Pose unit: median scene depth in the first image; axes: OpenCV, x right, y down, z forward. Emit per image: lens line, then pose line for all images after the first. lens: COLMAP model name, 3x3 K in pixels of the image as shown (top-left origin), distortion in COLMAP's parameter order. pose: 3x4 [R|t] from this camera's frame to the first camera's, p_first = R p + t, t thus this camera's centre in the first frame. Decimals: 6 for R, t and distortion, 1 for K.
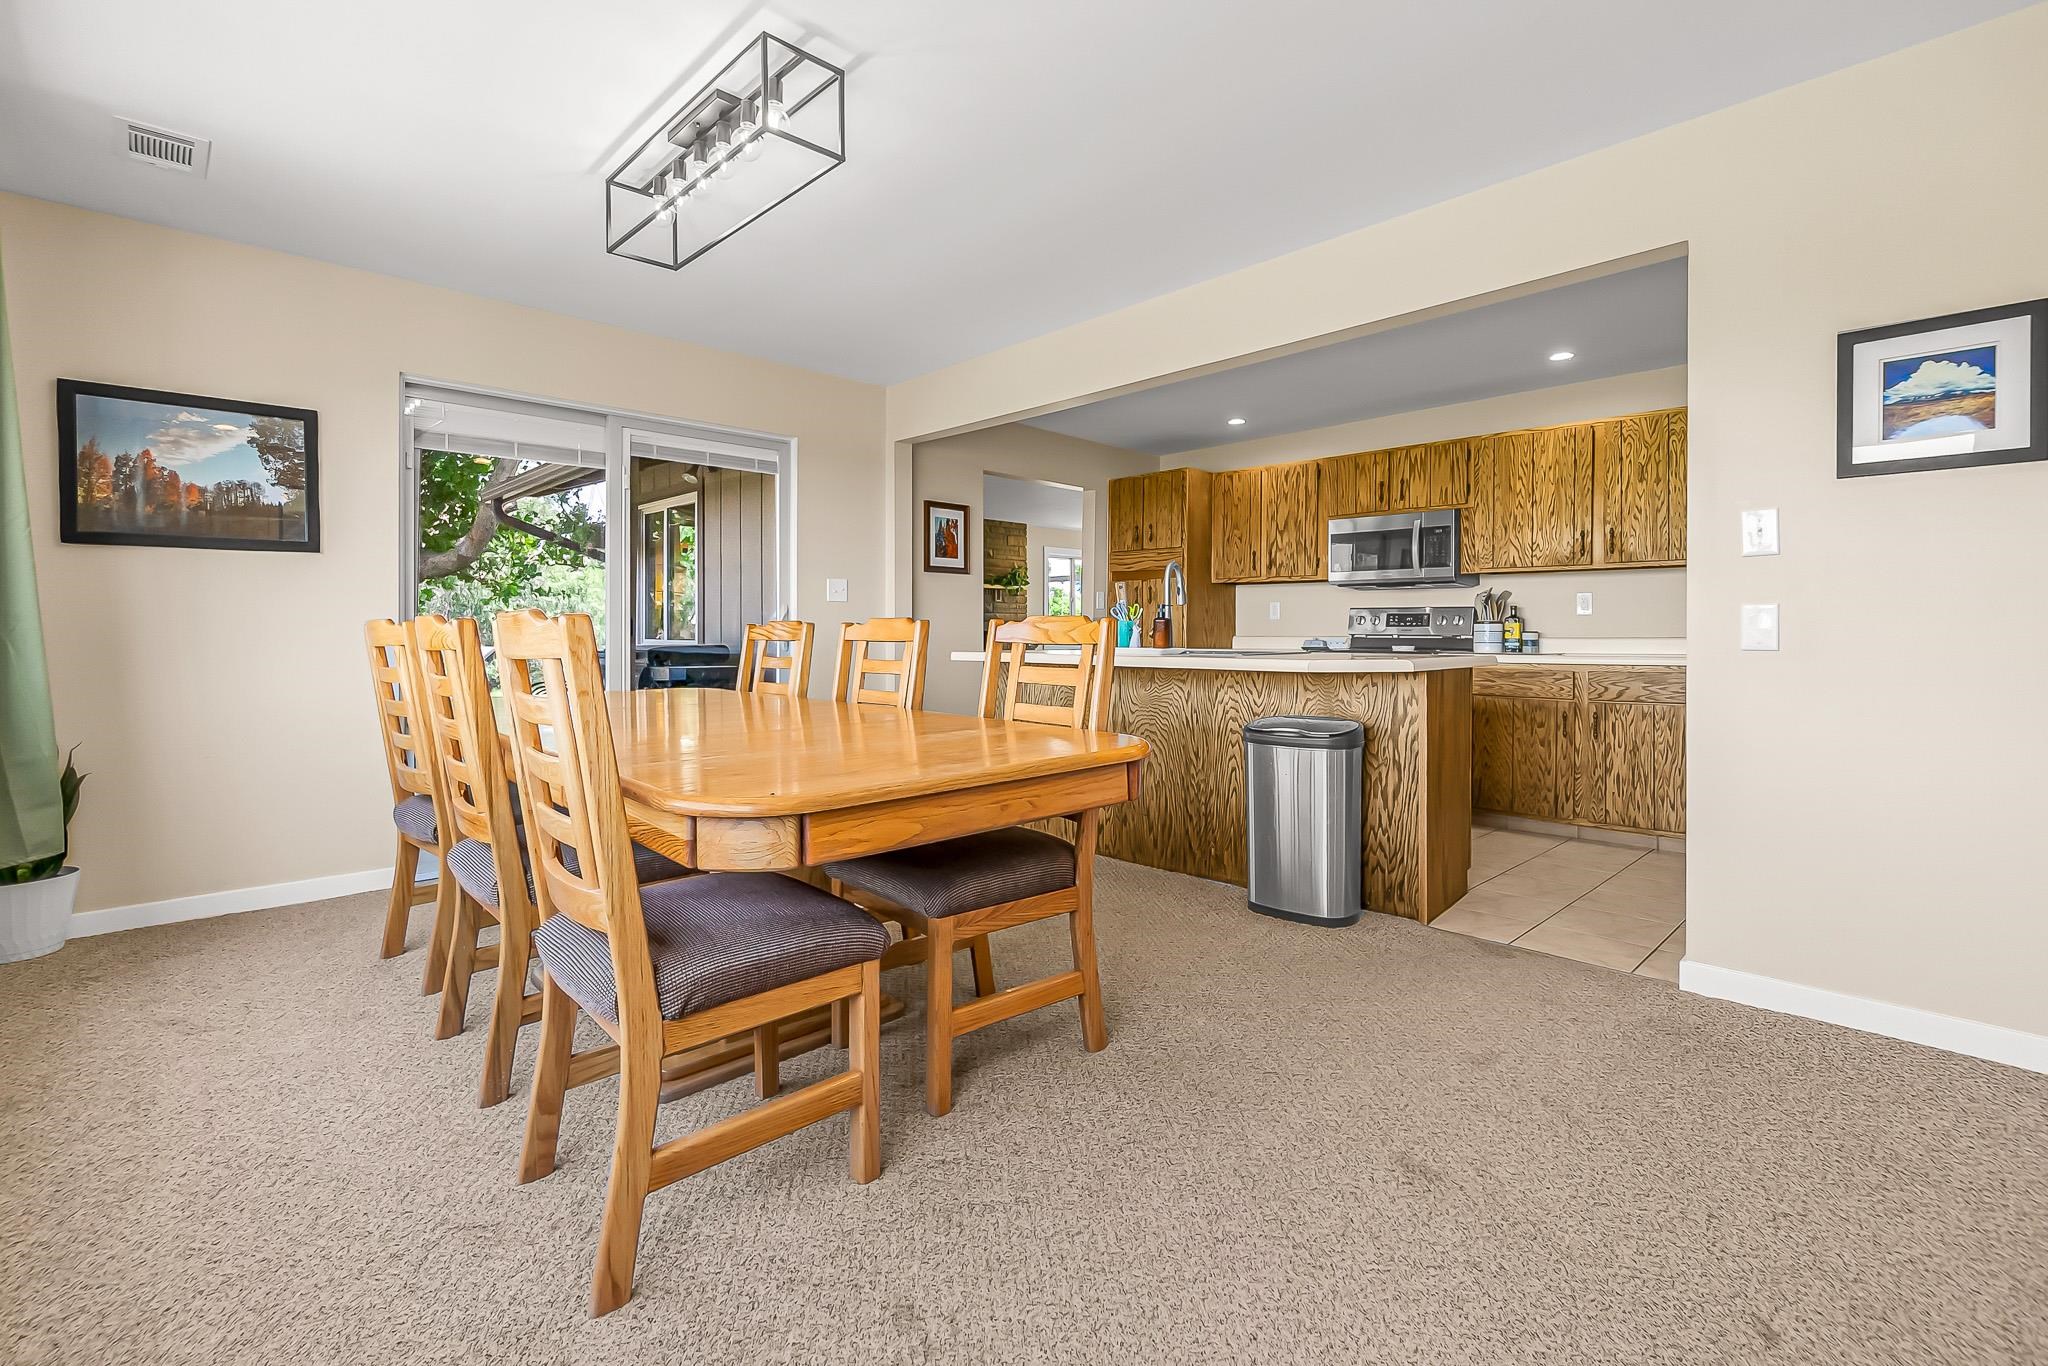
lens RADIAL K [[913.7, 0, 978.4], [0, 913.7, 644.3], [0, 0, 1]] dist [-0.002608, -0.000389]
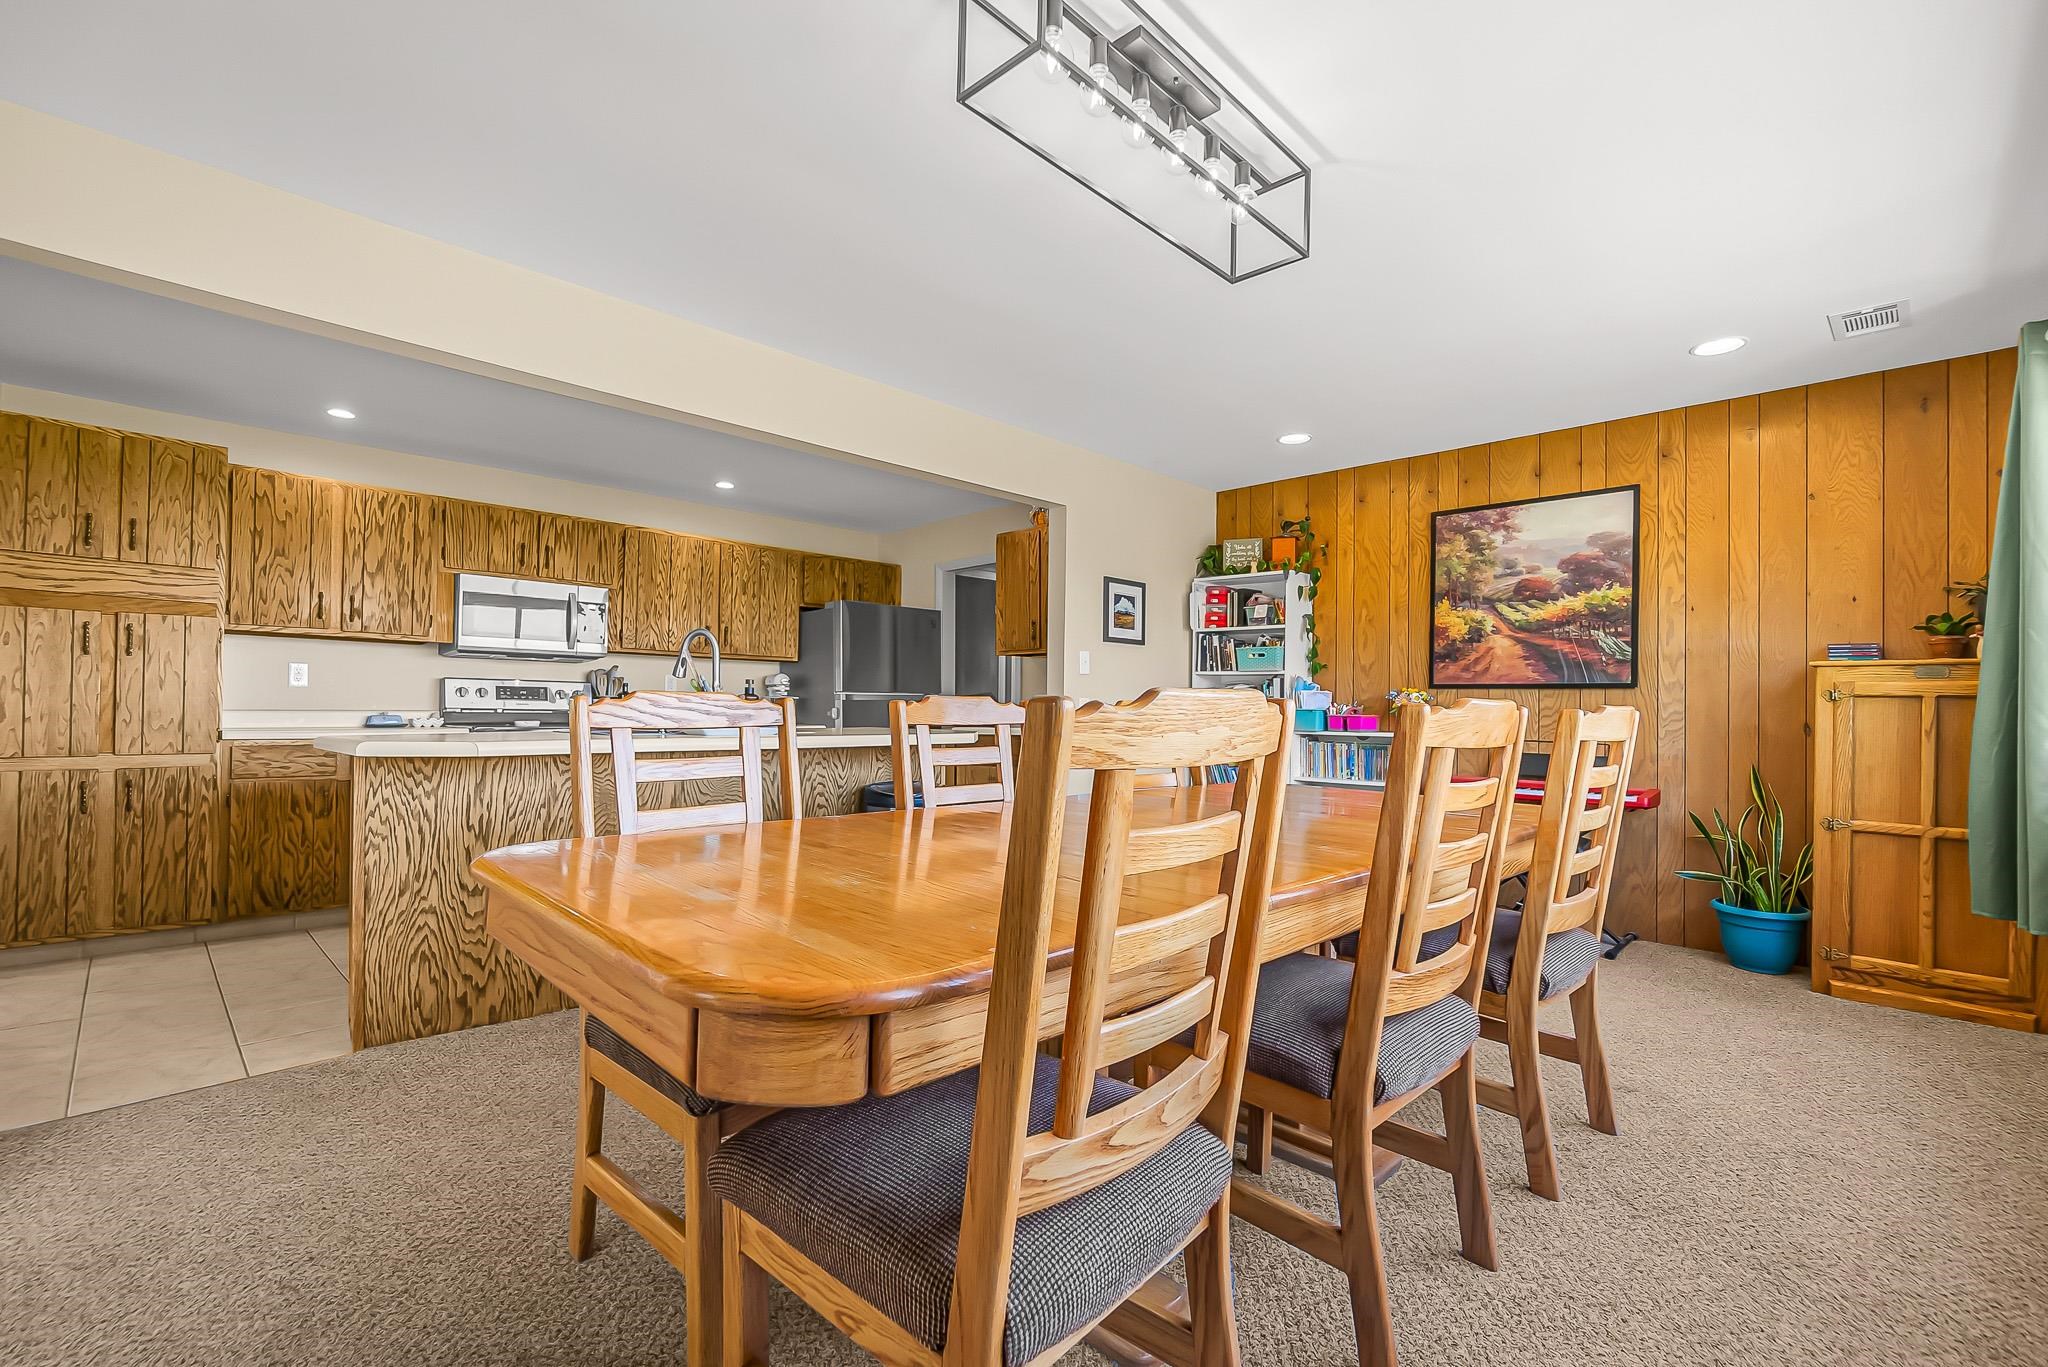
lens RADIAL K [[913.7, 0, 1027.3], [0, 913.7, 698.8], [0, 0, 1]] dist [-0.002608, -0.000389]
pose [[-0.069610, 0.009628, 0.997528, -0.547036], [0.004276, 0.999947, -0.009353, -0.011025], [-0.997565, 0.003615, -0.069648, 0.595576]]
